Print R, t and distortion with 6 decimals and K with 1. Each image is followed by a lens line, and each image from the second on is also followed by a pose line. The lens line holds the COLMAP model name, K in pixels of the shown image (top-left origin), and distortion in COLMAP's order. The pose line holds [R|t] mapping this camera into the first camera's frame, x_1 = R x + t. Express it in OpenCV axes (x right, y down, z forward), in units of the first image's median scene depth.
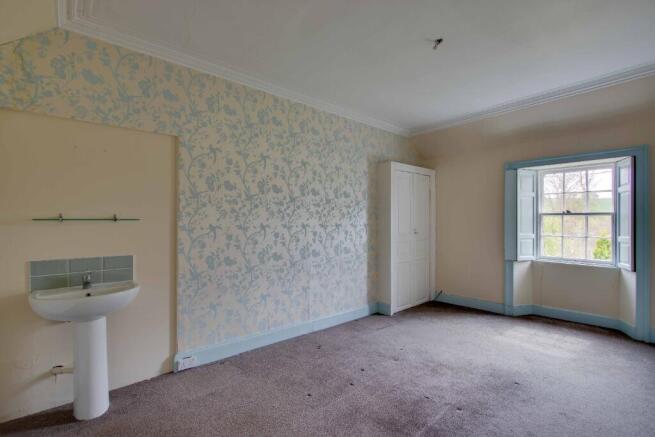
lens RADIAL K [[306.6, 0, 327.5], [0, 306.6, 218.5], [0, 0, 1]] dist [0.000682, -0.000011]
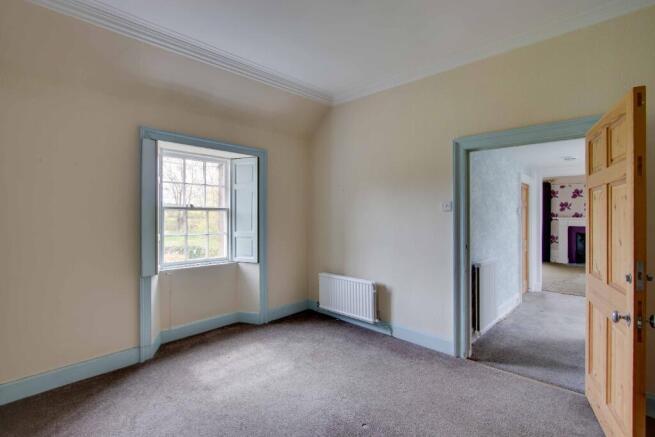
lens RADIAL K [[306.6, 0, 327.5], [0, 306.6, 218.5], [0, 0, 1]] dist [0.000682, -0.000011]
pose [[-0.055159, 0.001132, 0.998477, -0.093824], [-0.007492, 0.999971, -0.001547, 0.012150], [-0.998449, -0.007566, -0.055149, 0.721691]]
